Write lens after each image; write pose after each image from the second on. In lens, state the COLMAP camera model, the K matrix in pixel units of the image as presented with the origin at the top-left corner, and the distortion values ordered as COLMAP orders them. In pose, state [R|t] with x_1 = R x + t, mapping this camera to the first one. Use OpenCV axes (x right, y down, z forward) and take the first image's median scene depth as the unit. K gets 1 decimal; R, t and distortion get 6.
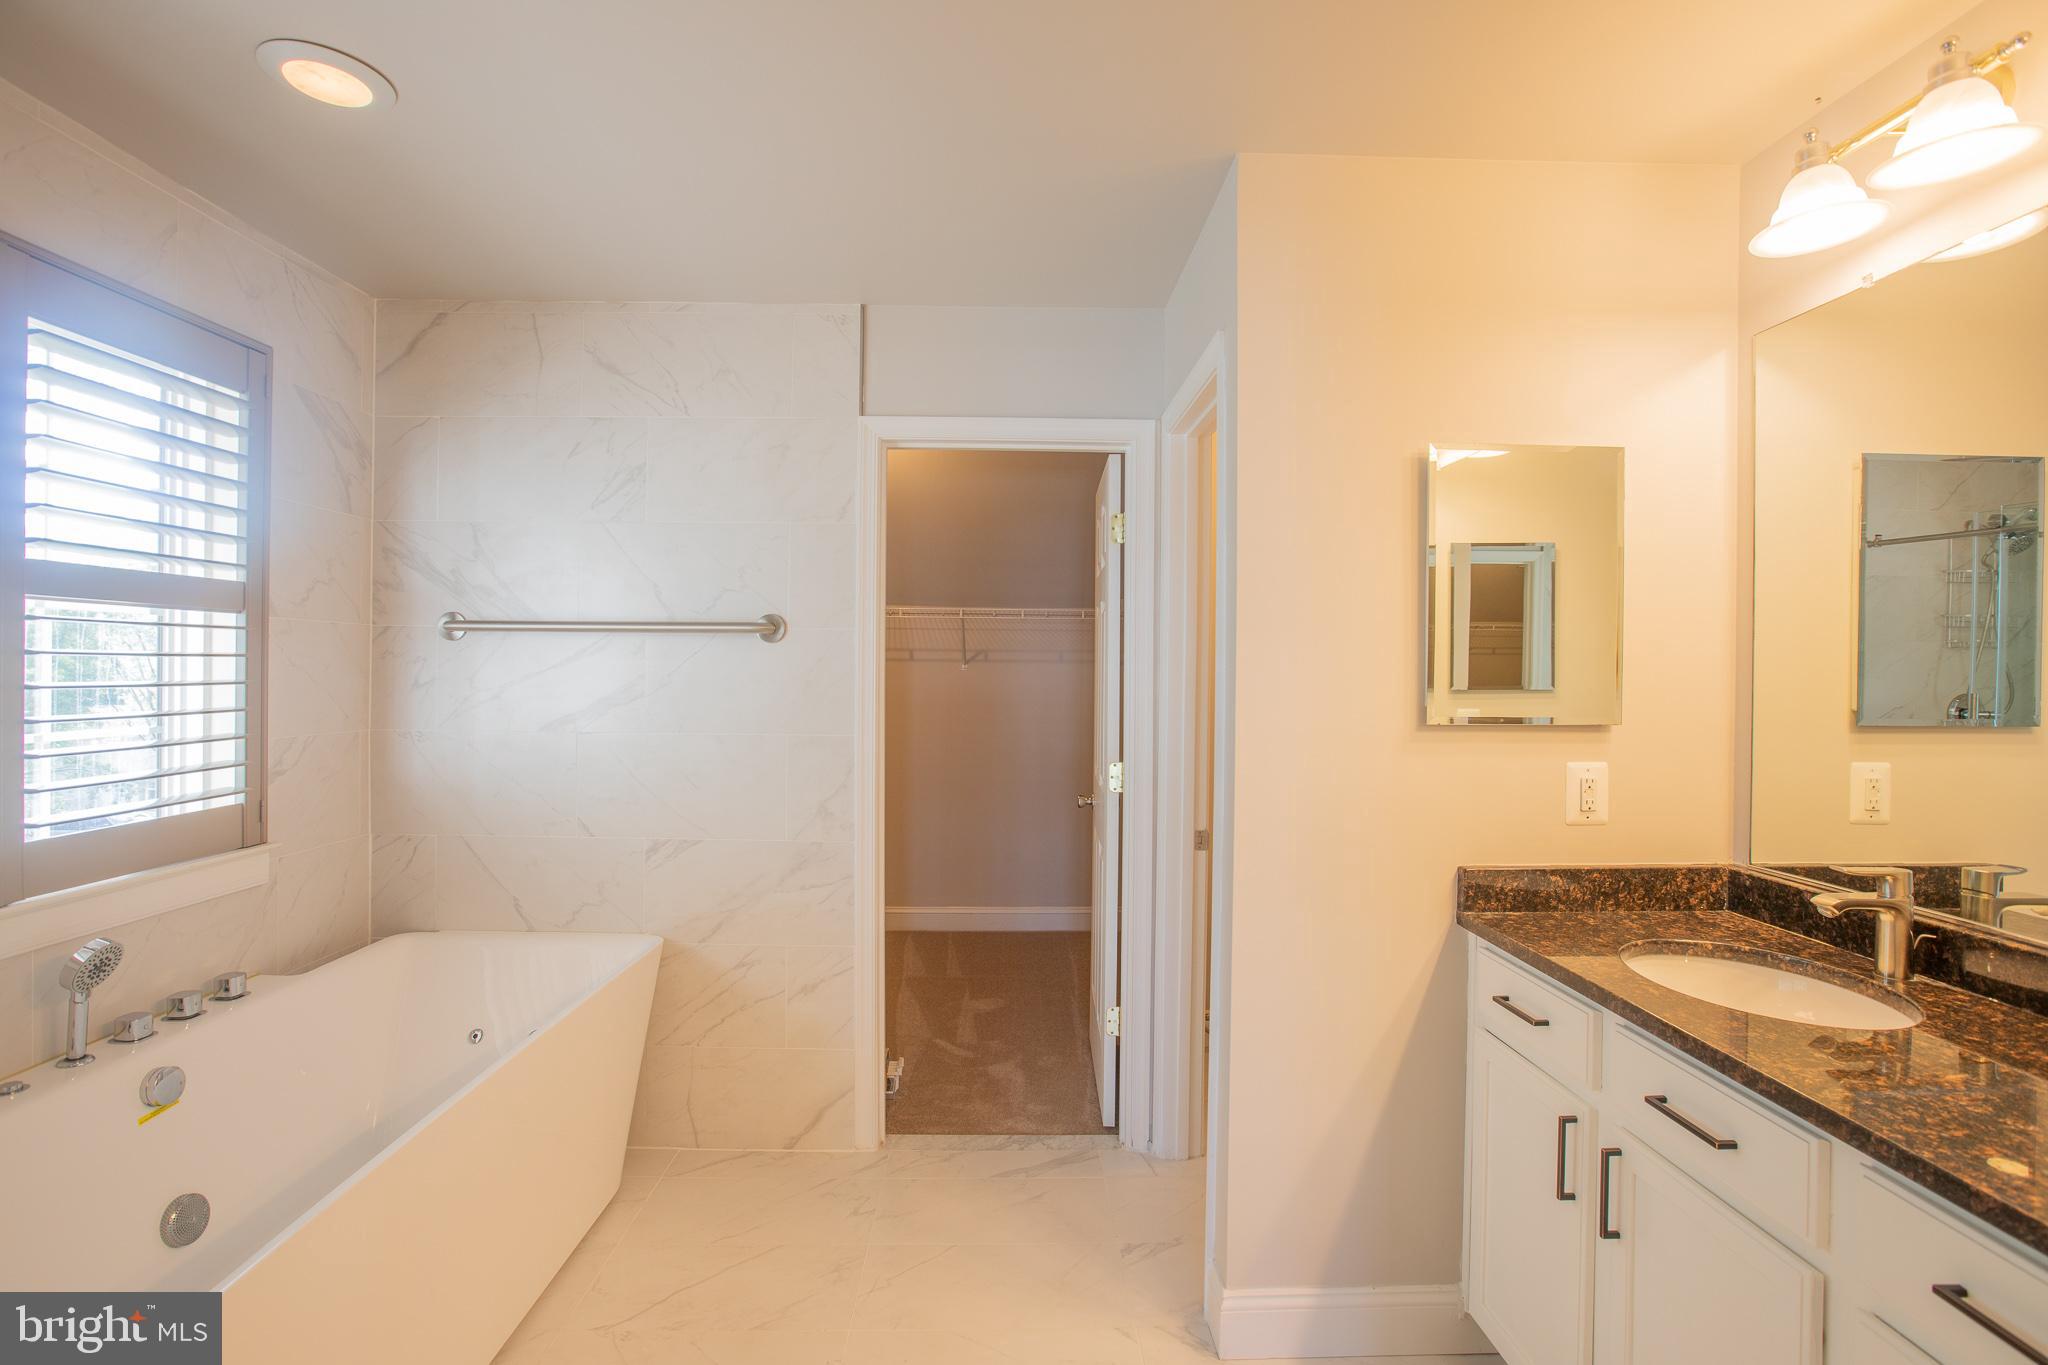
lens RADIAL K [[942.7, 0, 1017.1], [0, 942.7, 674.5], [0, 0, 1]] dist [-0.026083, 0.005190]
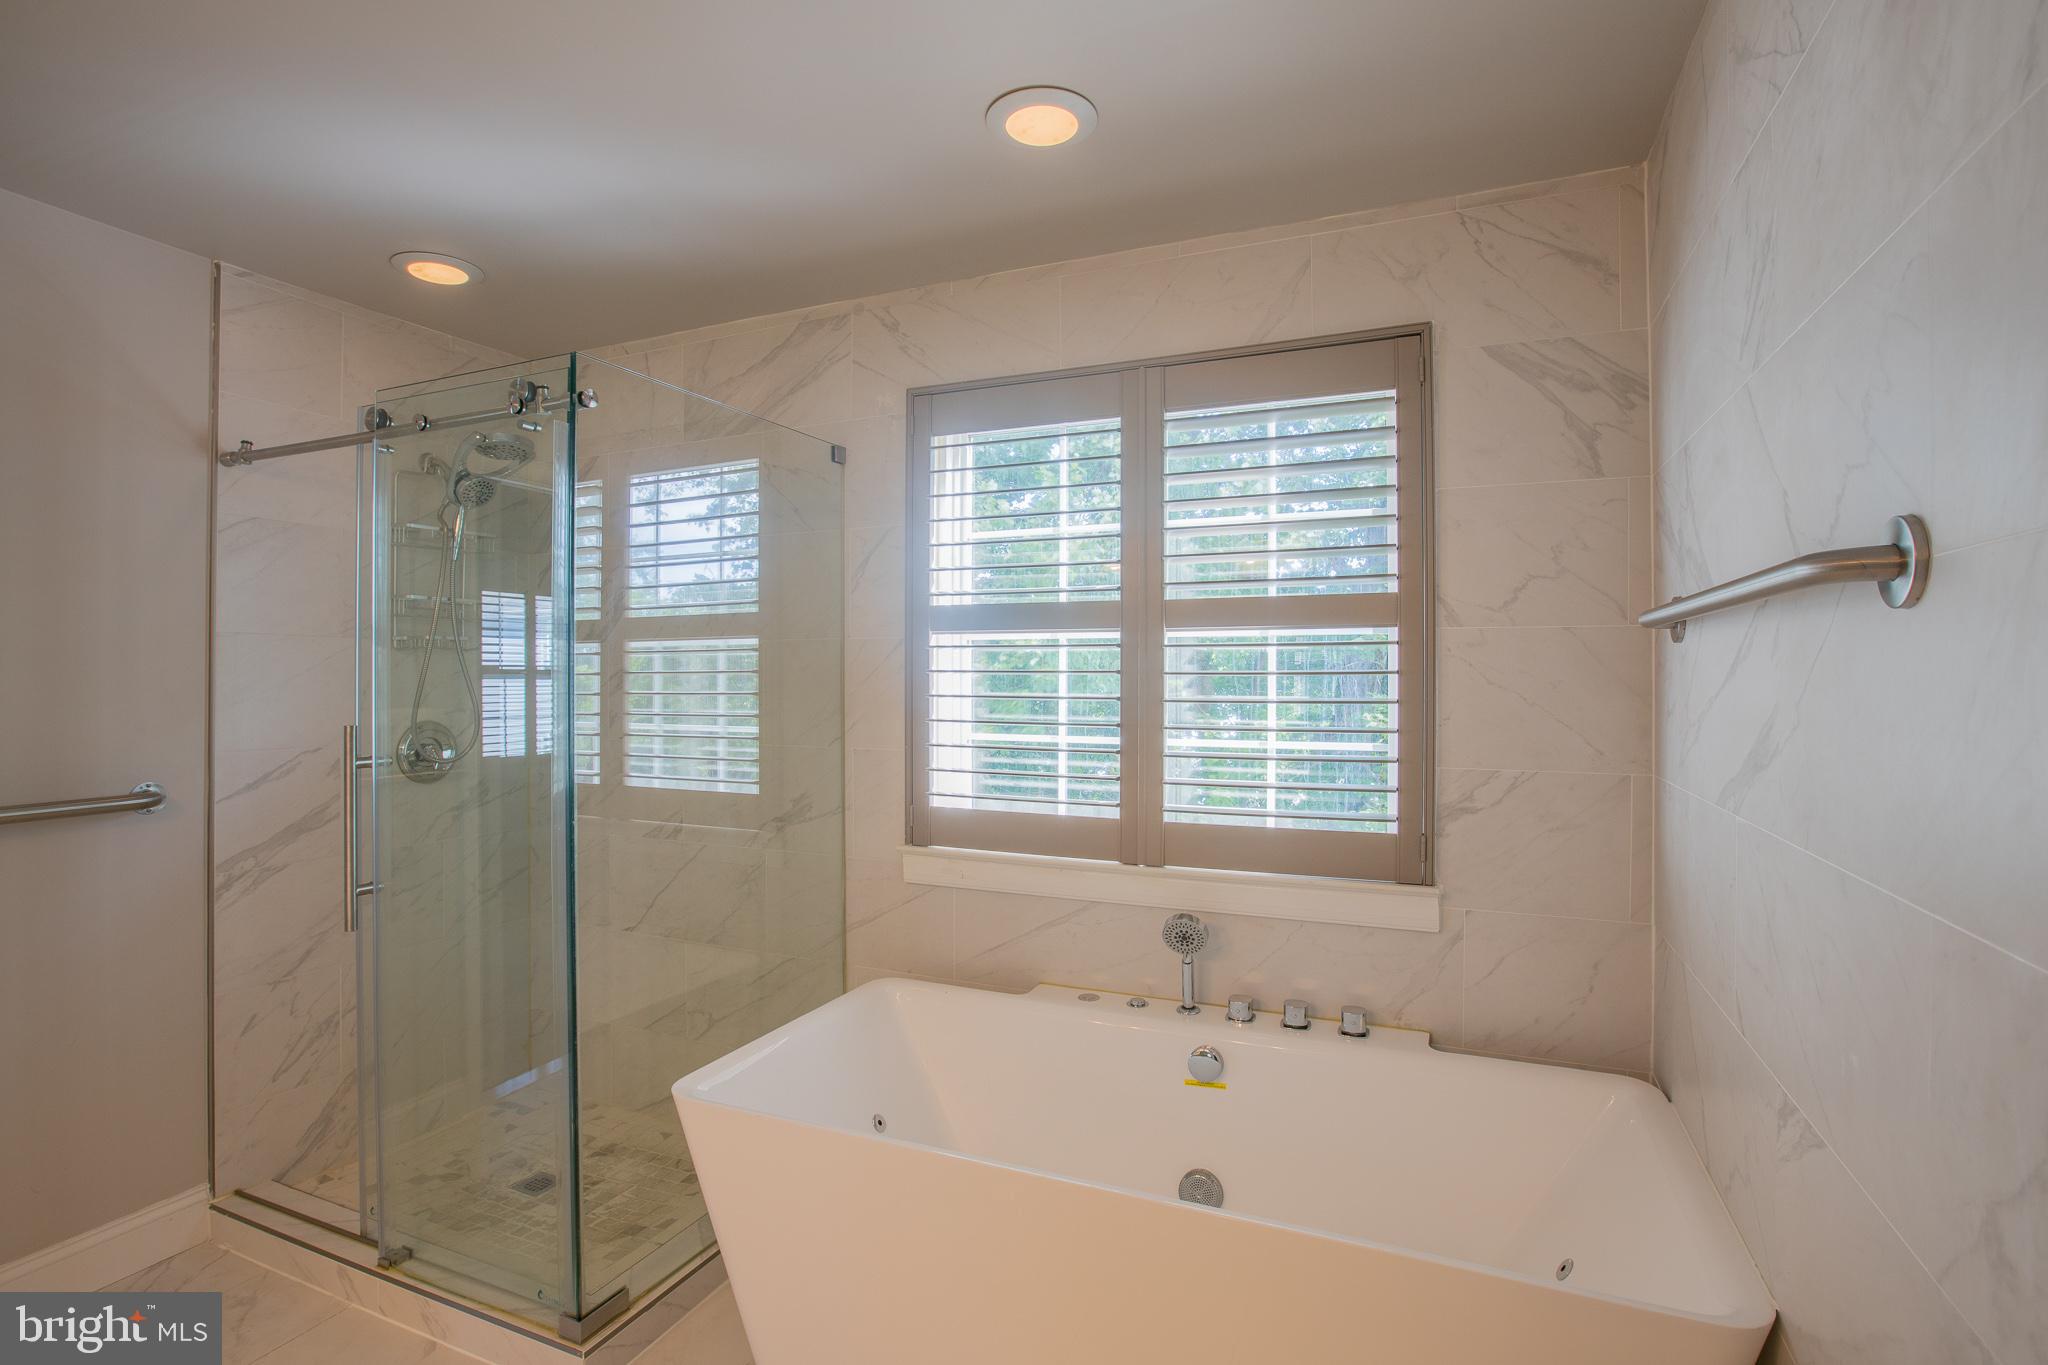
lens RADIAL K [[942.7, 0, 1026.2], [0, 942.7, 677.9], [0, 0, 1]] dist [-0.026083, 0.005190]
pose [[-0.388770, -0.013285, -0.921239, 0.164180], [-0.013863, 0.999867, -0.008569, -0.001623], [0.921231, 0.009440, -0.388902, 1.026007]]
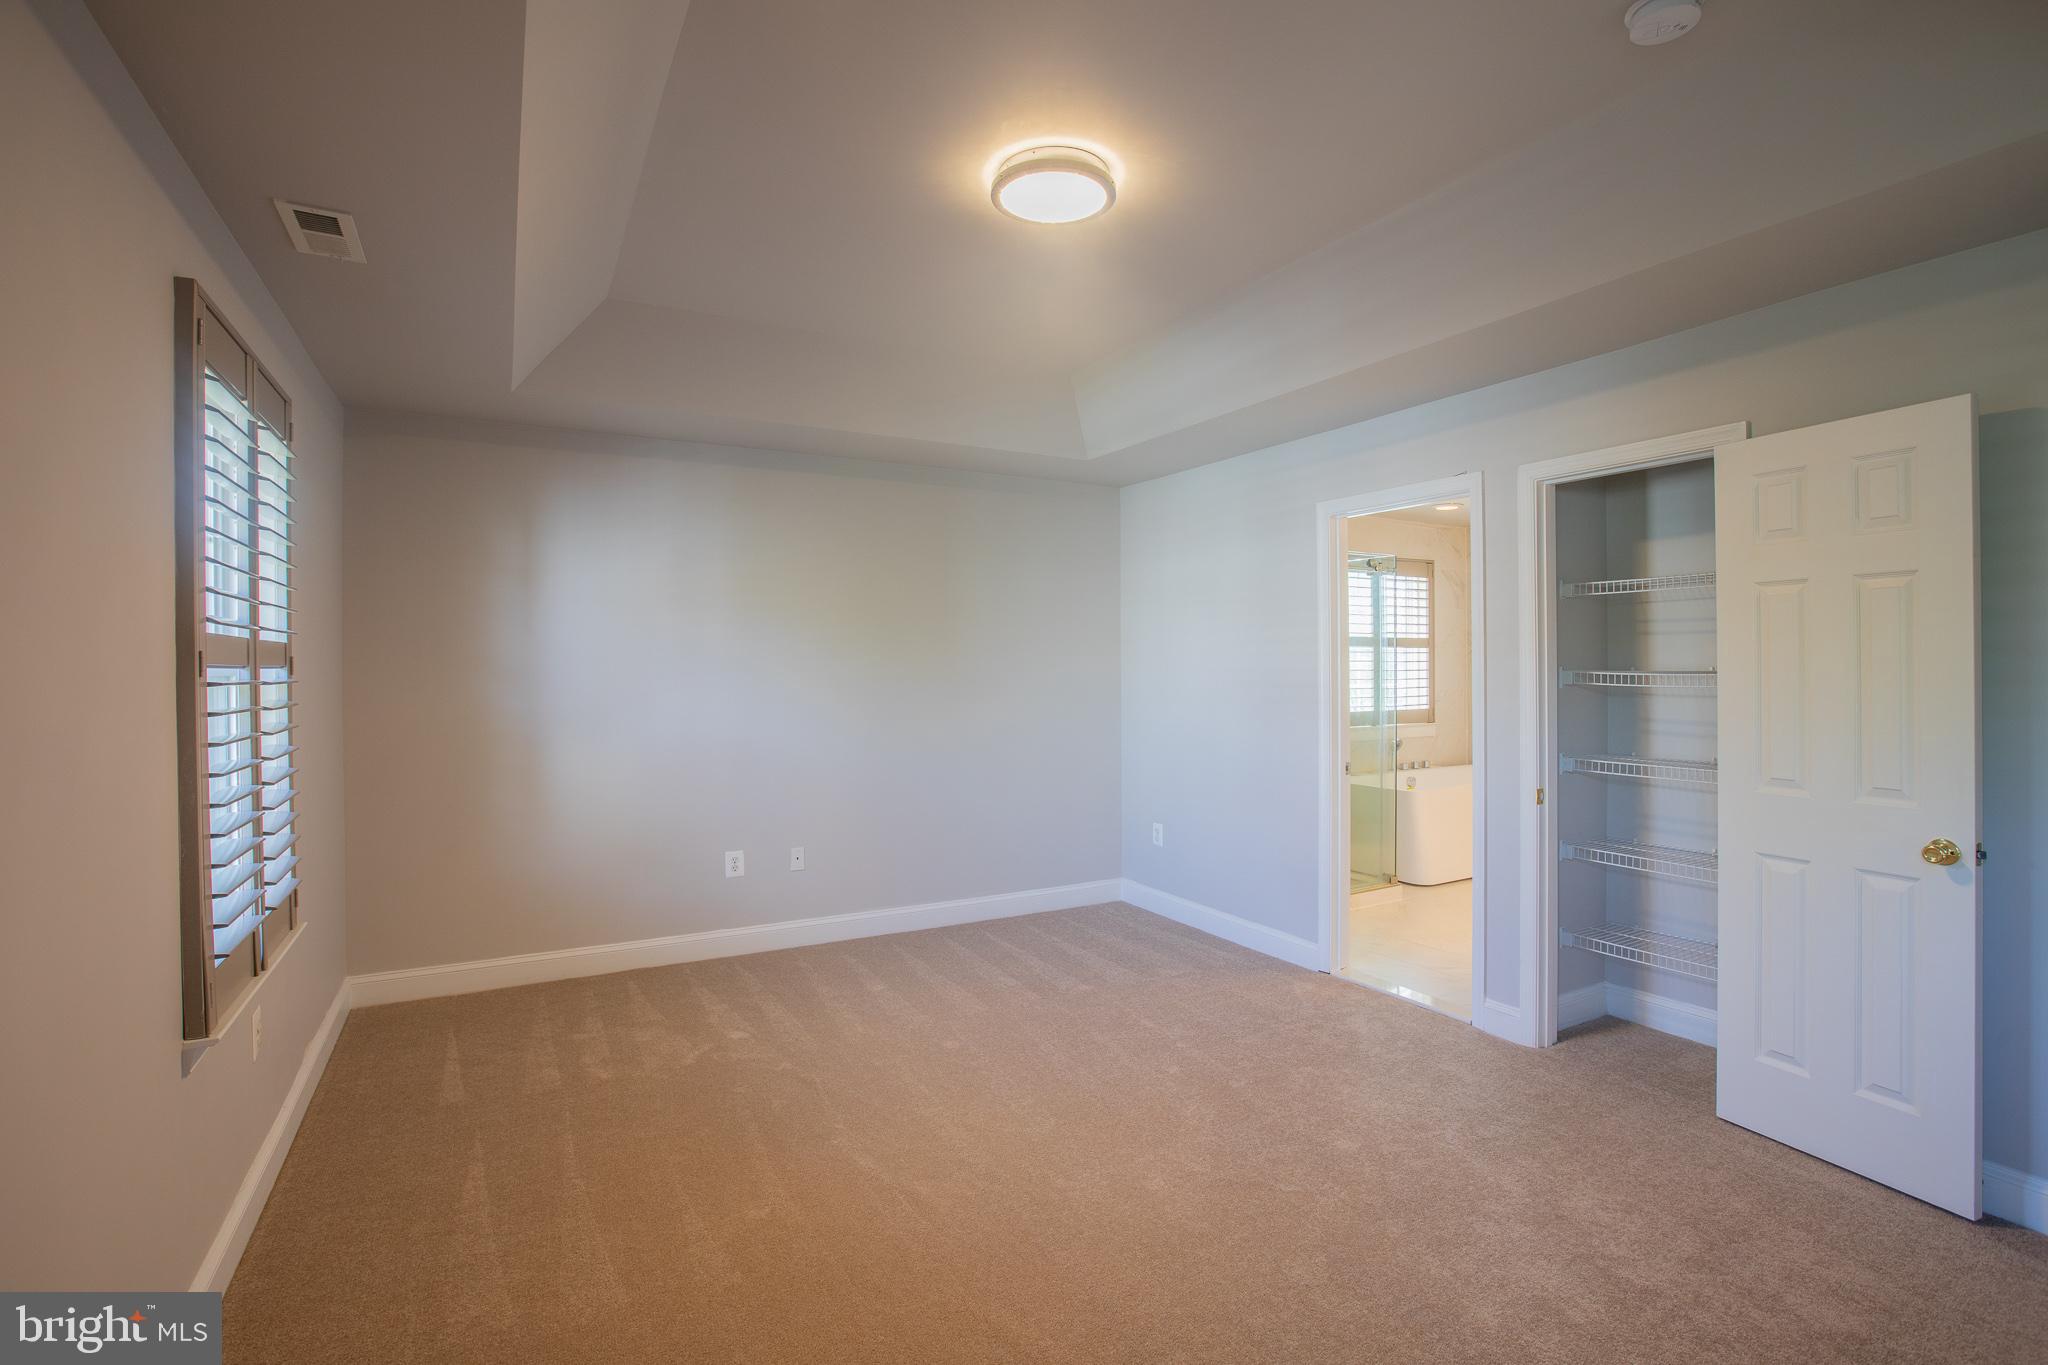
lens RADIAL K [[942.7, 0, 1022.1], [0, 942.7, 679.4], [0, 0, 1]] dist [-0.026083, 0.005190]
pose [[0.479447, -0.008561, -0.877529, 1.300361], [0.009572, 0.999944, -0.004526, 0.042061], [0.877519, -0.006230, 0.479502, -1.738599]]
